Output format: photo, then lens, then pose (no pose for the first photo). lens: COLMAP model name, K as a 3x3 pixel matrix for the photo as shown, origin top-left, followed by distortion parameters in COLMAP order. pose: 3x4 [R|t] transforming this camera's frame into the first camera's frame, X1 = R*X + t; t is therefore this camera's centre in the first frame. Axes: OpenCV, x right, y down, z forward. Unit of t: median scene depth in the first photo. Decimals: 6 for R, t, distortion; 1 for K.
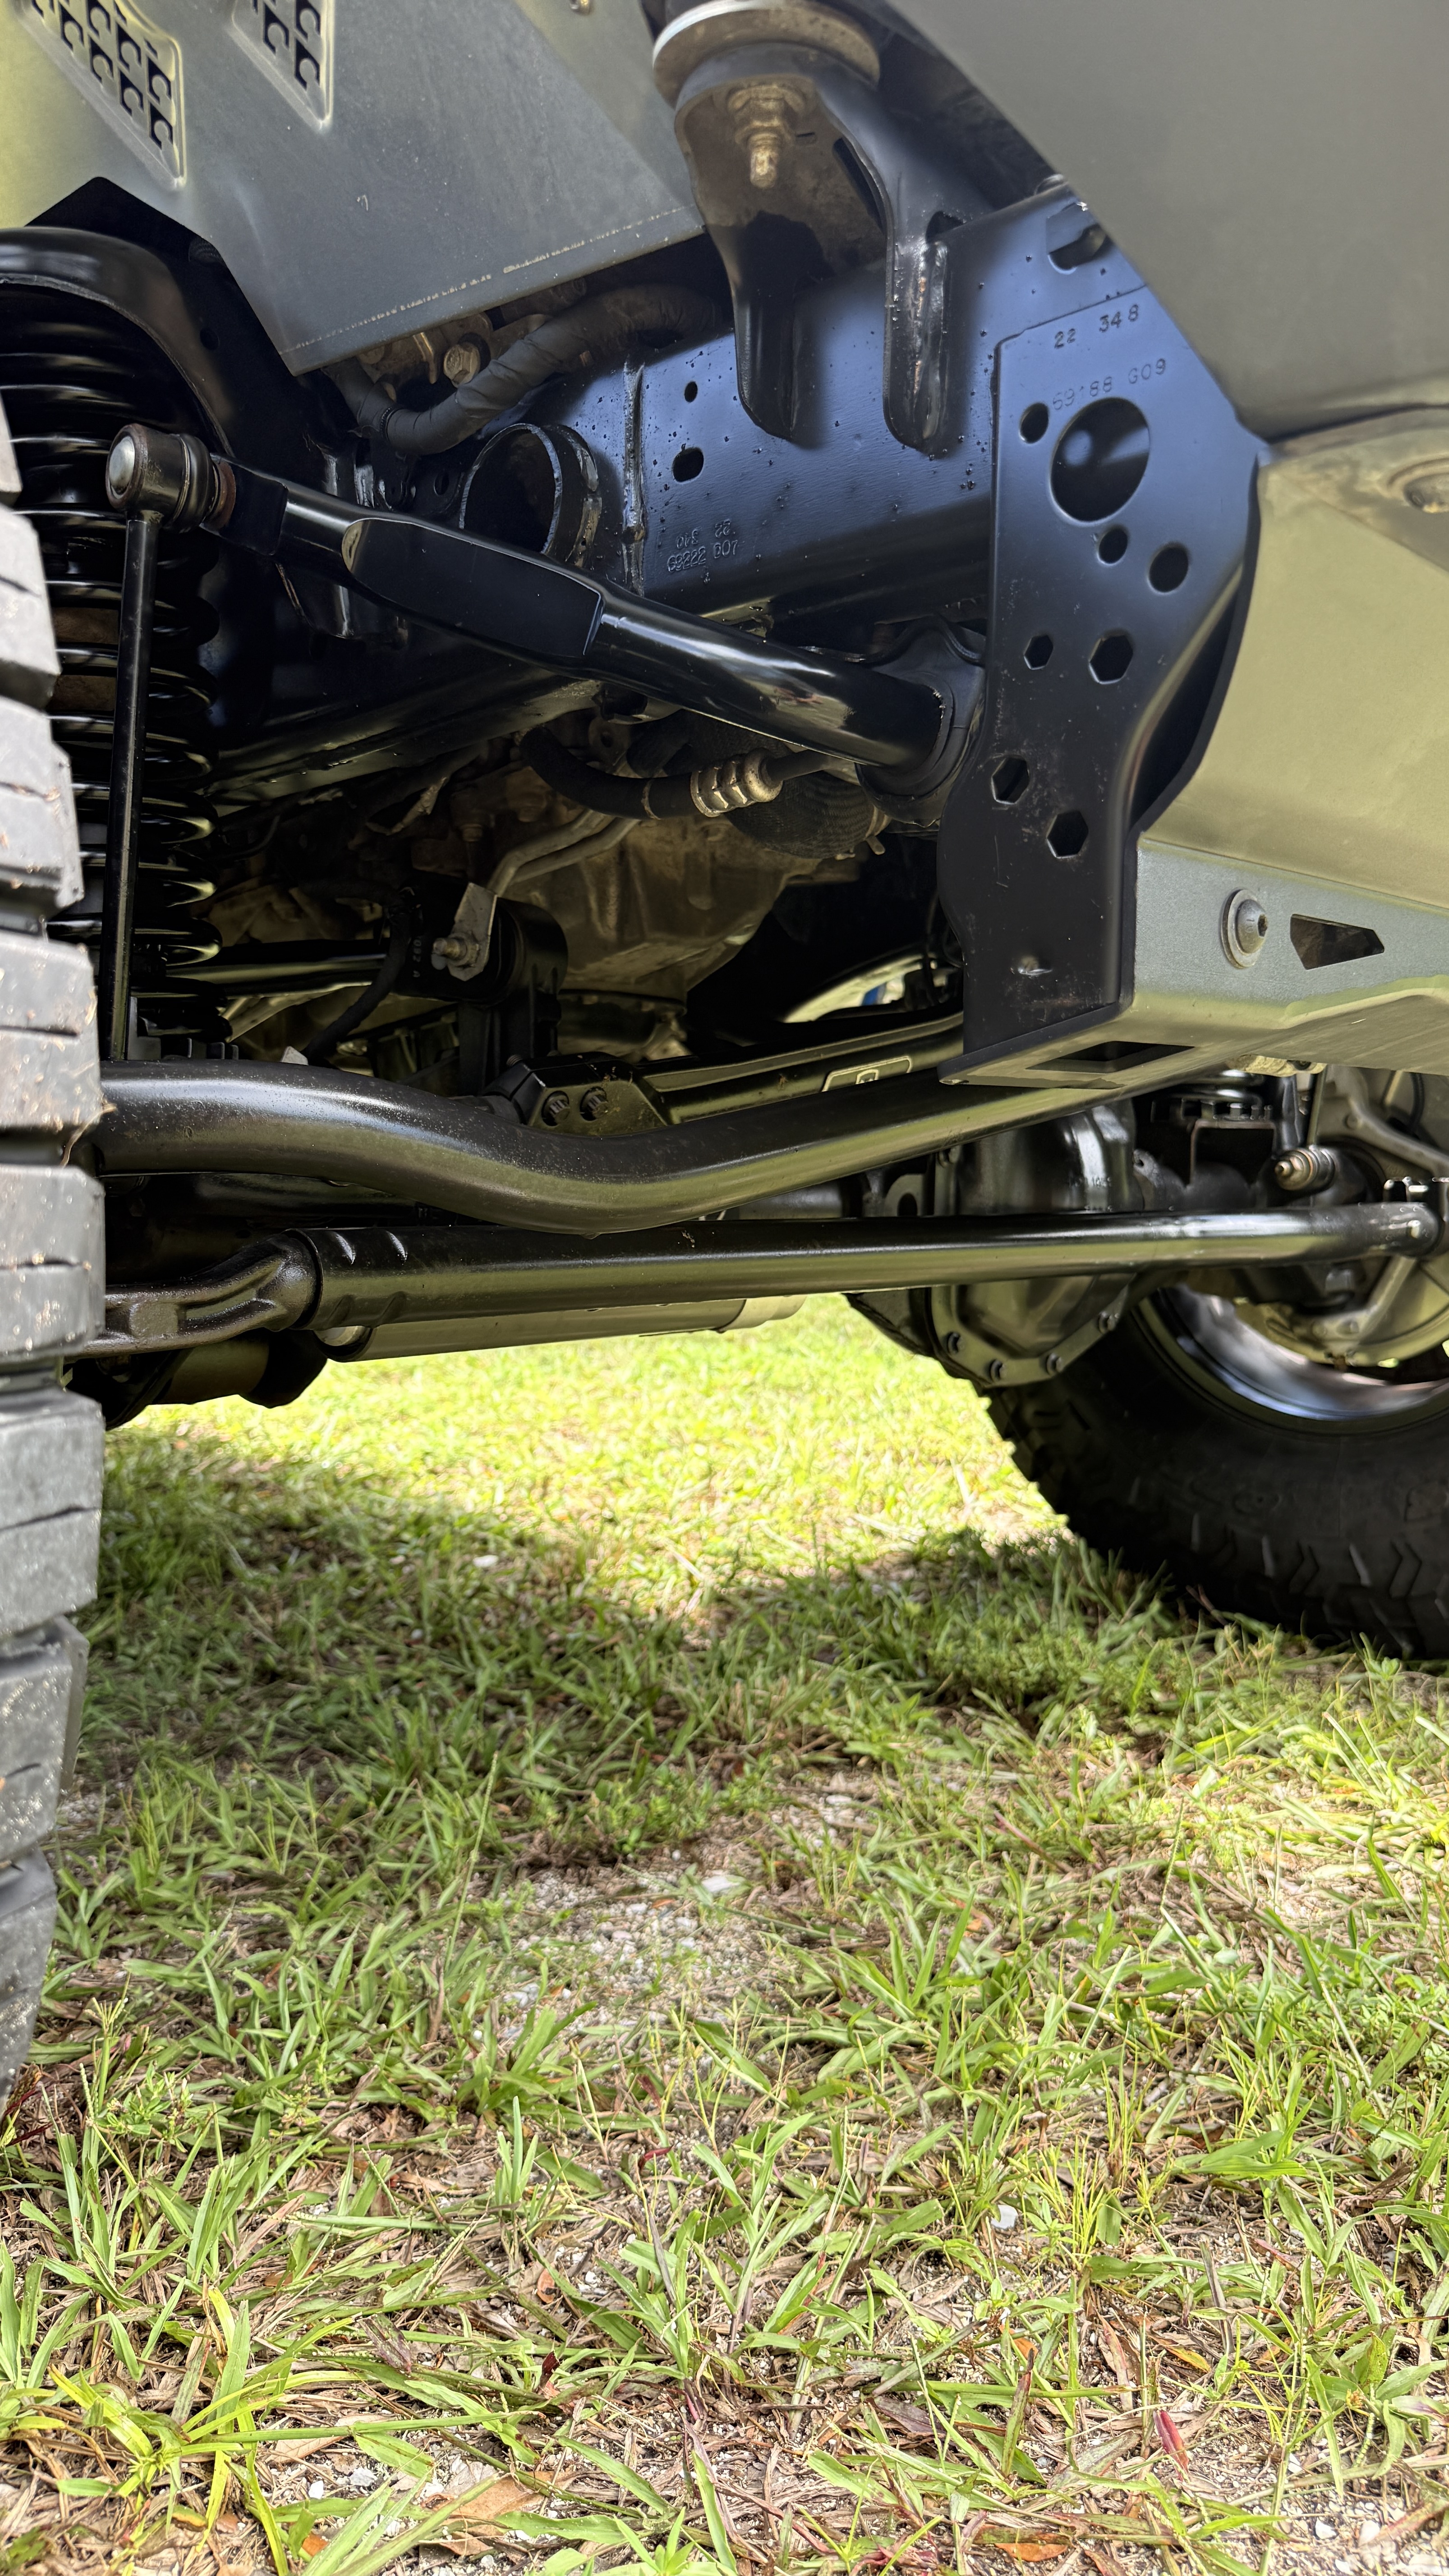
lens RADIAL K [[1840.7, 0, 724.5], [0, 1840.7, 1288.0], [0, 0, 1]] dist [-0.000189, 0.079469]
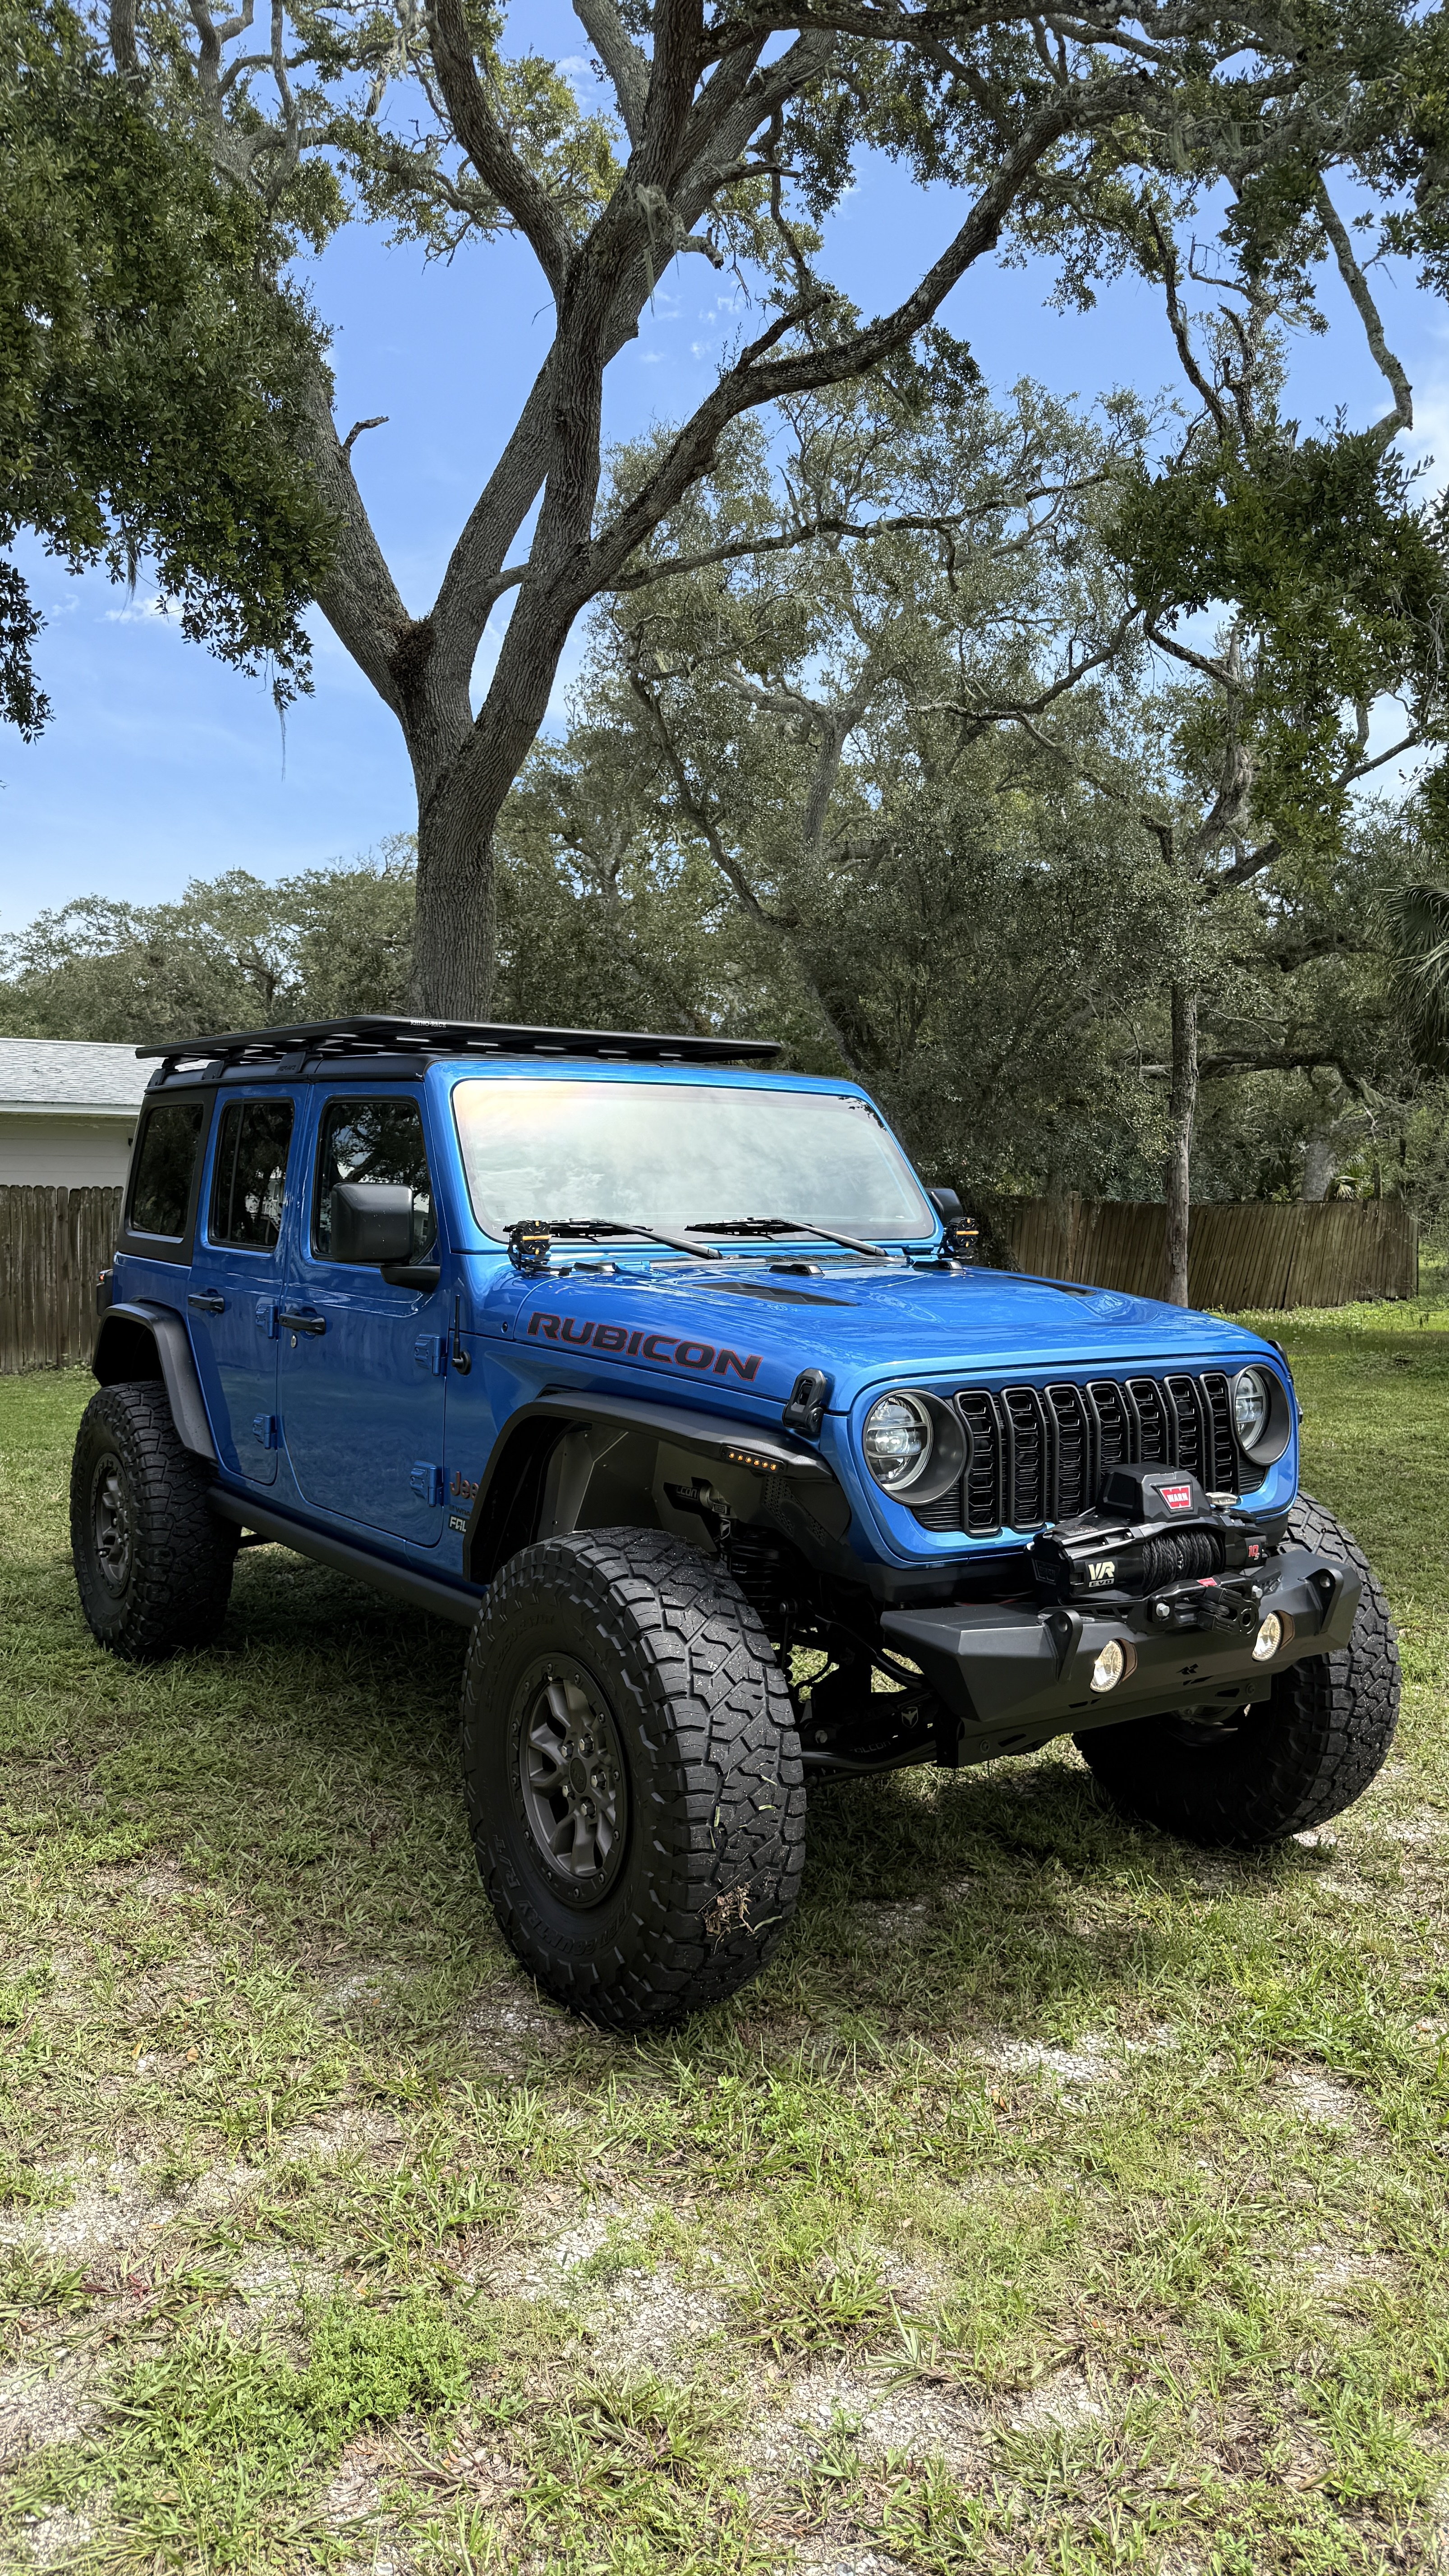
lens RADIAL K [[1840.7, 0, 724.5], [0, 1840.7, 1288.0], [0, 0, 1]] dist [-0.000189, 0.079469]
pose [[0.979615, 0.027409, -0.199004, 0.283340], [-0.027293, 0.999622, 0.003328, -0.795807], [0.199020, 0.002171, 0.979993, -2.329554]]
